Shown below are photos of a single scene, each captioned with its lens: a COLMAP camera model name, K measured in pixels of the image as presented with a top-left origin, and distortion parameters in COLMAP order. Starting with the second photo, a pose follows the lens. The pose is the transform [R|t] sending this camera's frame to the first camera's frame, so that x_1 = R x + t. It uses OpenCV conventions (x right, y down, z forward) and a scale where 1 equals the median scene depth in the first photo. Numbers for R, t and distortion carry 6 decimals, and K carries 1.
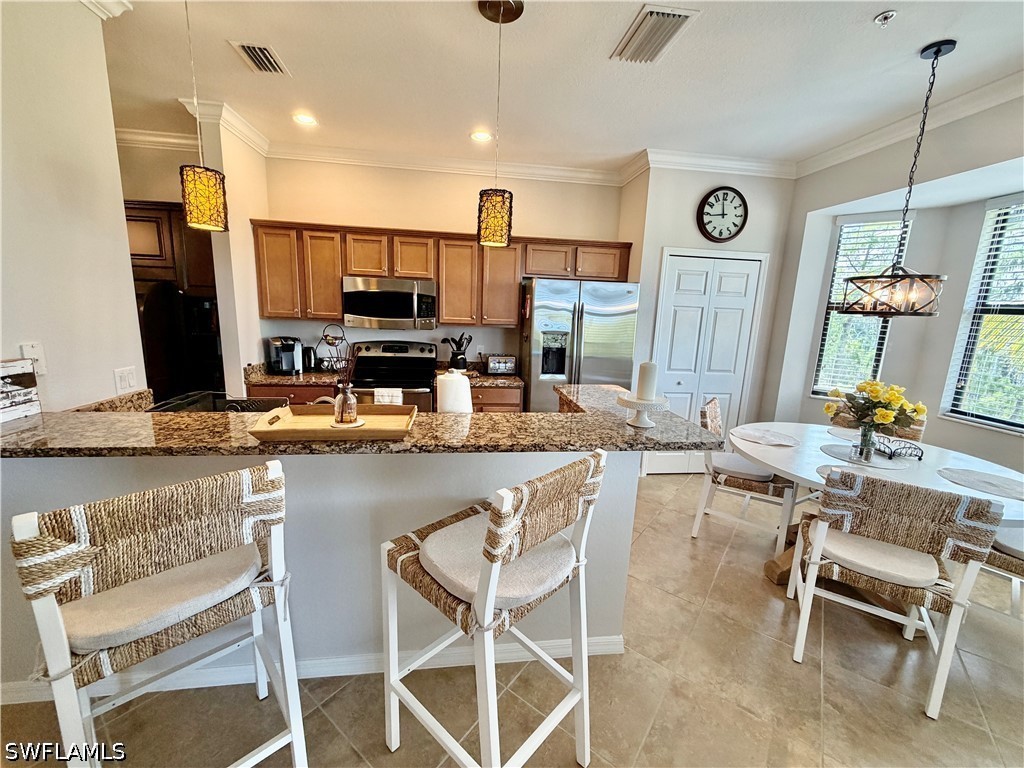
lens RADIAL K [[408.6, 0, 509.9], [0, 408.6, 386.1], [0, 0, 1]] dist [0.000206, 0.000071]
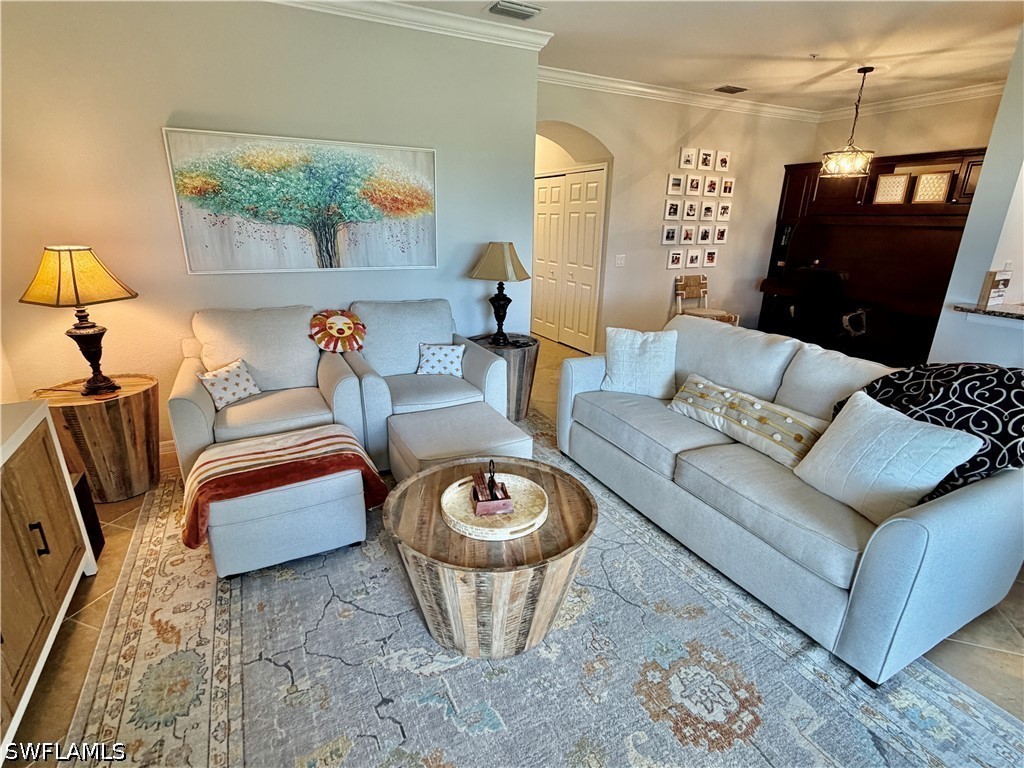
lens RADIAL K [[505.6, 0, 509.3], [0, 505.6, 386.5], [0, 0, 1]] dist [0.000809, 0.000128]
pose [[0.329654, 0.266301, -0.905766, 0.073821], [-0.177485, 0.959769, 0.217582, 0.133568], [0.927269, 0.089033, 0.363656, -0.720183]]
